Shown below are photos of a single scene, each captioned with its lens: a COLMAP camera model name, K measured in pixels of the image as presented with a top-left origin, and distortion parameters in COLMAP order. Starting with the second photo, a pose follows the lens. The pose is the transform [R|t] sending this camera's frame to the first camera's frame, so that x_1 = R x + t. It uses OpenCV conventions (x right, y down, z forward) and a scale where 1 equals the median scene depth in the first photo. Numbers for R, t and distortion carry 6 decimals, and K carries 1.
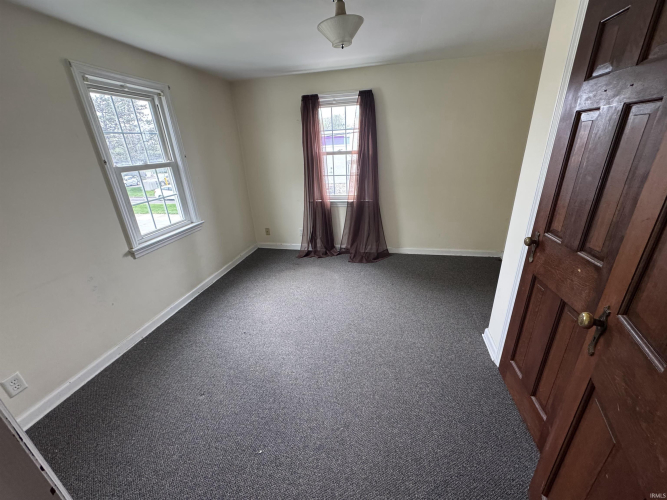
lens RADIAL K [[264.5, 0, 333.5], [0, 264.5, 250.0], [0, 0, 1]] dist [0.000361, -0.000228]
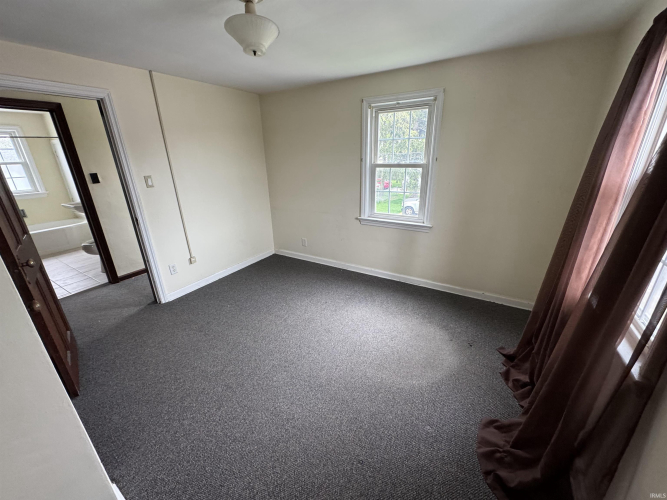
lens RADIAL K [[264.5, 0, 333.5], [0, 264.5, 250.0], [0, 0, 1]] dist [0.000361, -0.000228]
pose [[-0.323392, 0.371727, -0.870194, 0.573571], [-0.319601, 0.822661, 0.470196, -0.431139], [0.890659, 0.430172, -0.147238, 0.979010]]
